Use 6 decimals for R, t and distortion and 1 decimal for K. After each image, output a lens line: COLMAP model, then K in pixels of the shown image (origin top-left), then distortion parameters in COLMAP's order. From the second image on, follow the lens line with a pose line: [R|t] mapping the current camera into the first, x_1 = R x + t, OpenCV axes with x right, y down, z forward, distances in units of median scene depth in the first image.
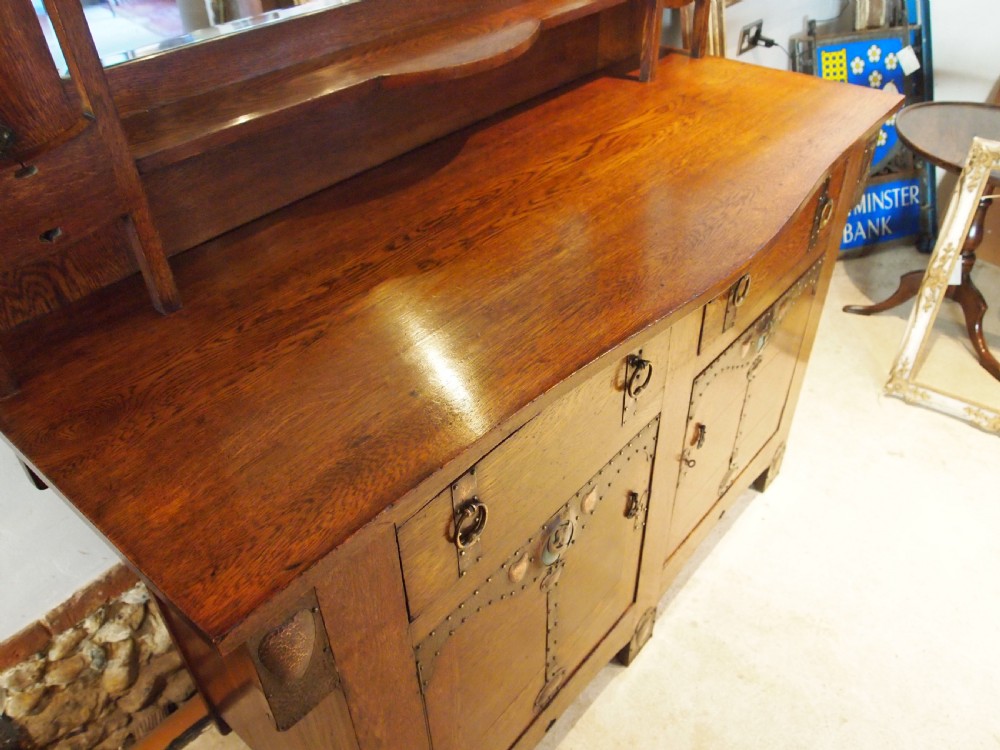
lens RADIAL K [[797.5, 0, 503.2], [0, 797.5, 376.4], [0, 0, 1]] dist [-0.050731, 0.006230]
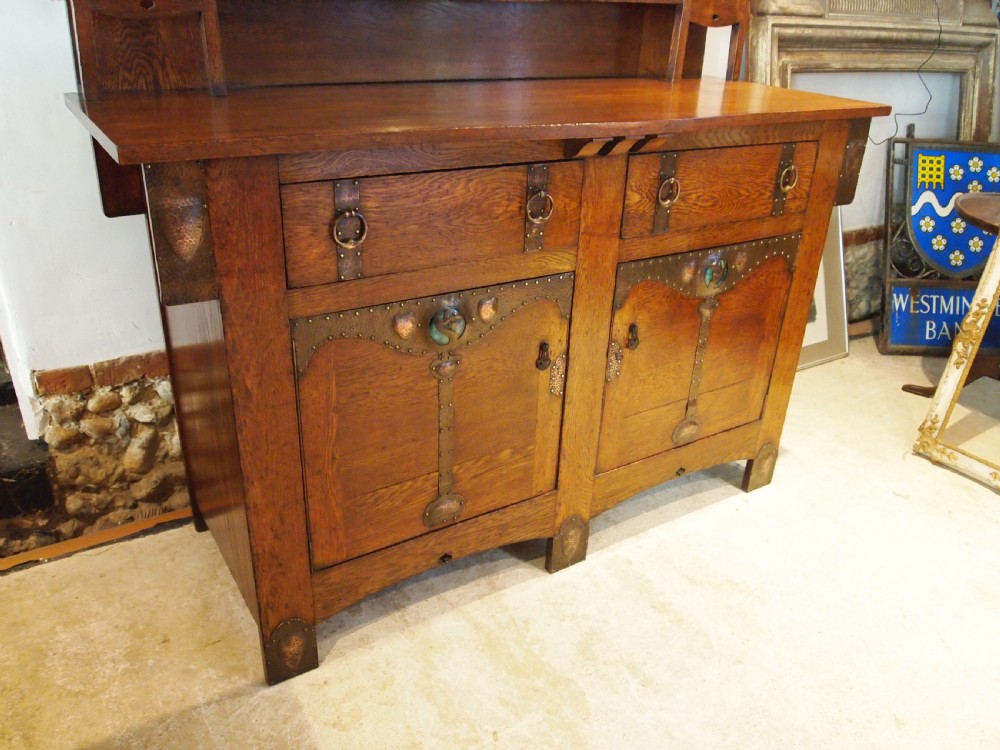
lens RADIAL K [[798.5, 0, 502.9], [0, 798.5, 376.2], [0, 0, 1]] dist [-0.045900, -0.001650]
pose [[0.952116, 0.186250, -0.242457, 0.233800], [-0.232541, 0.956012, -0.178792, 0.244669], [0.198492, 0.226612, 0.953545, -0.068620]]
